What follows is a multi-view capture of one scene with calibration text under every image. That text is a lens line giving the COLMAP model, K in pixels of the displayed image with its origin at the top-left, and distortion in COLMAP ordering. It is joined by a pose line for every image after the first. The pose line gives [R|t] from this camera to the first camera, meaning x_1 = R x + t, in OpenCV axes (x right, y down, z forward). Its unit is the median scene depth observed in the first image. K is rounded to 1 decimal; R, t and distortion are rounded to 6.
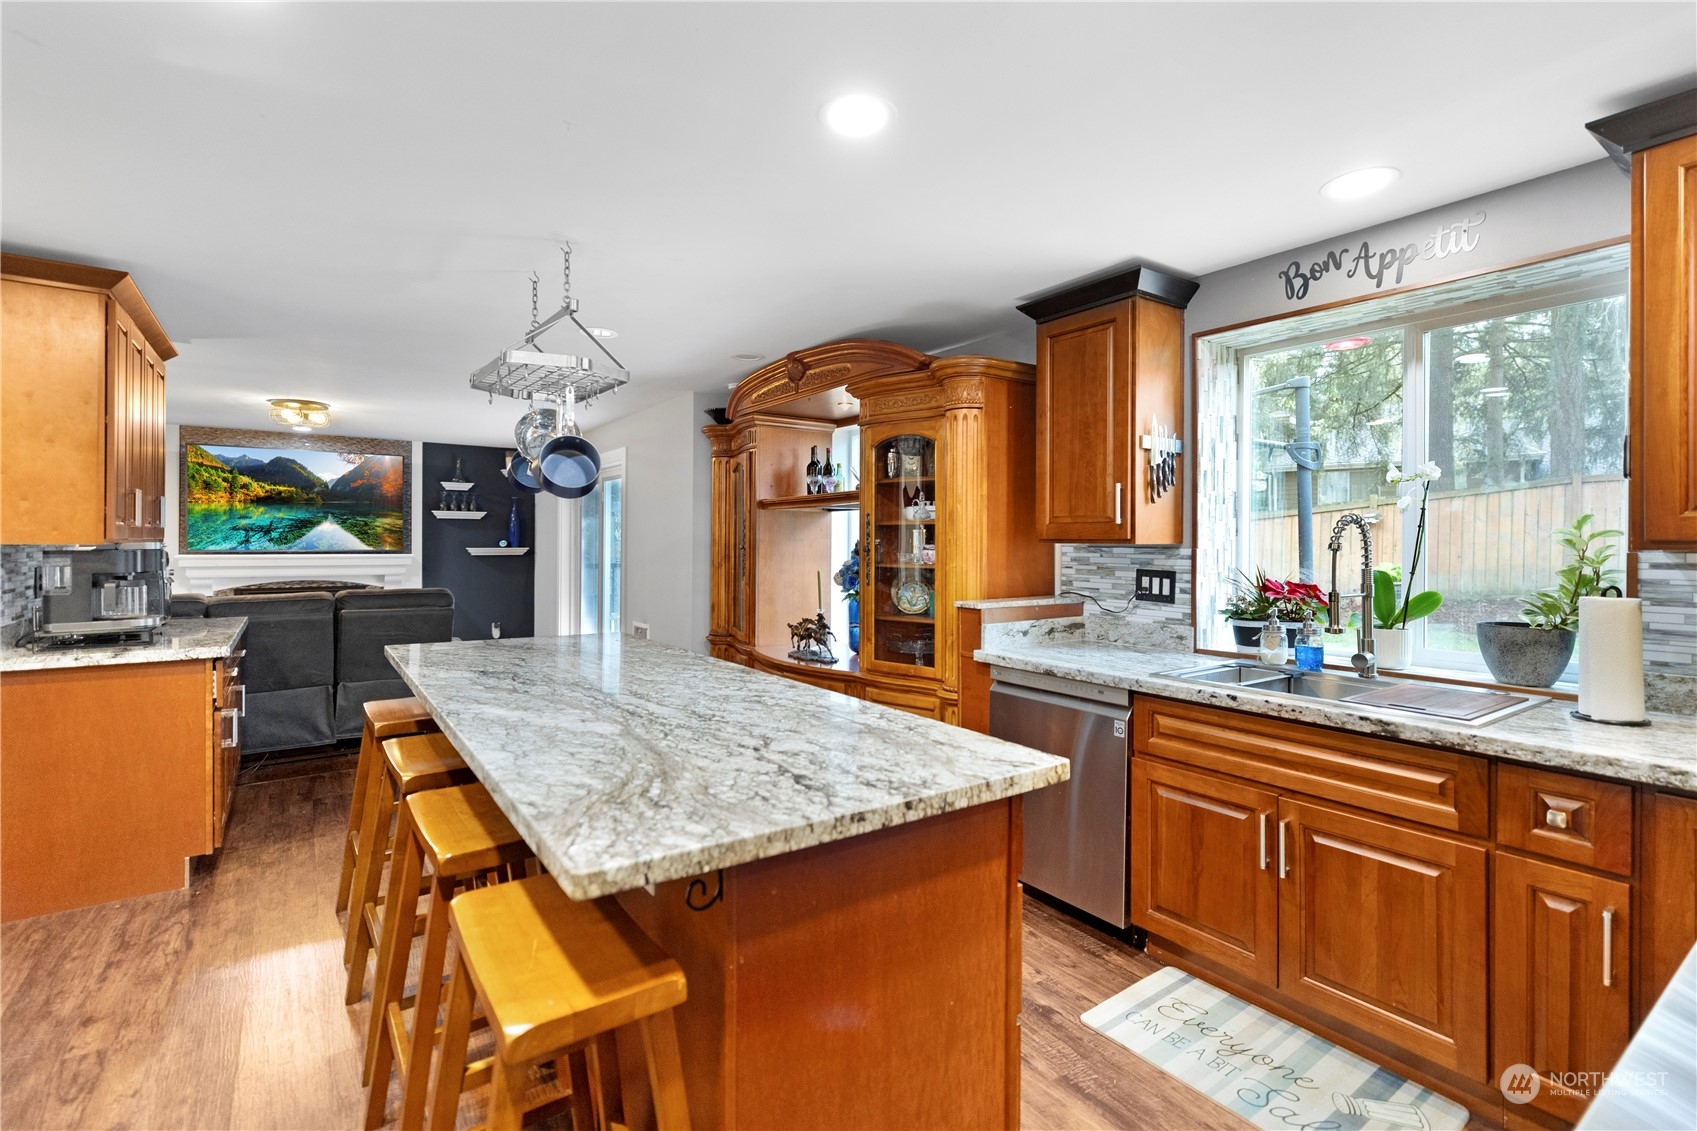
lens RADIAL K [[765.9, 0, 744.4], [0, 765.9, 539.4], [0, 0, 1]] dist [0.003017, -0.001815]
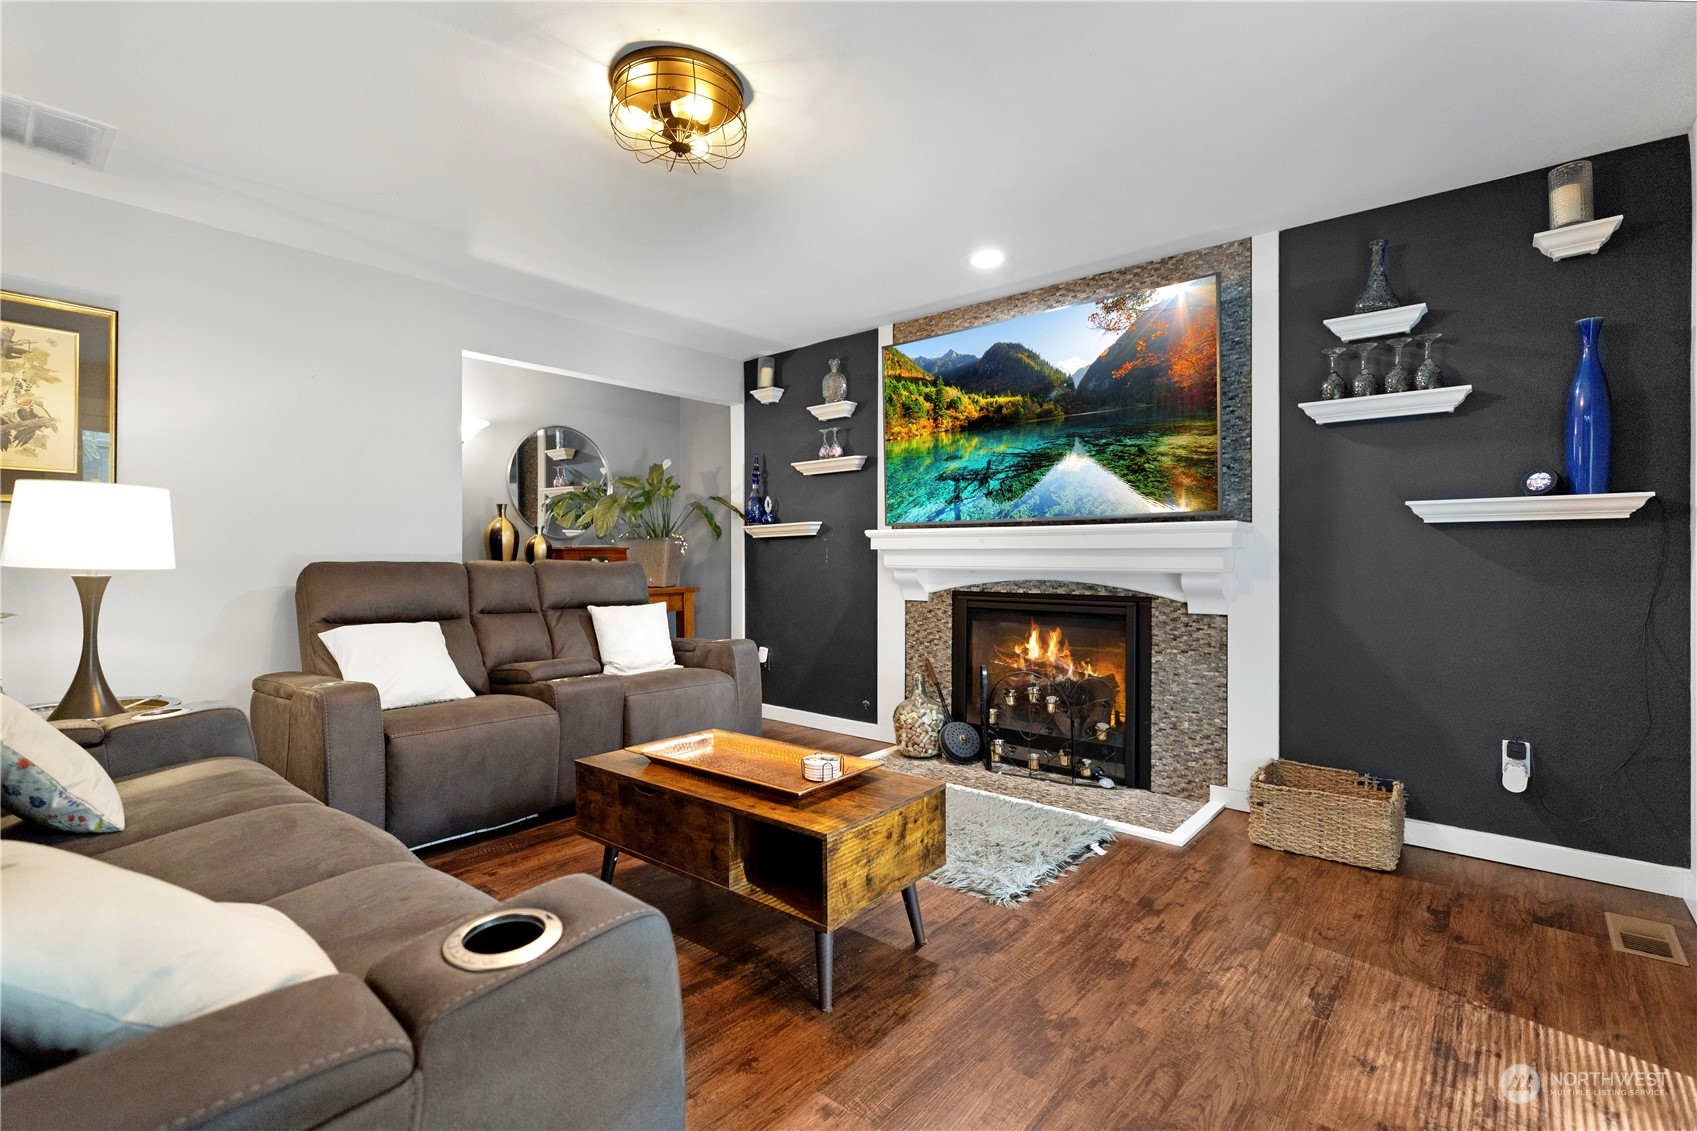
lens RADIAL K [[765.9, 0, 841.0], [0, 765.9, 563.0], [0, 0, 1]] dist [0.003017, -0.001815]
pose [[0.306669, 0.012141, -0.951739, -0.120276], [-0.006533, 0.999922, 0.010651, 0.044459], [0.951794, 0.002951, 0.306725, 0.724765]]
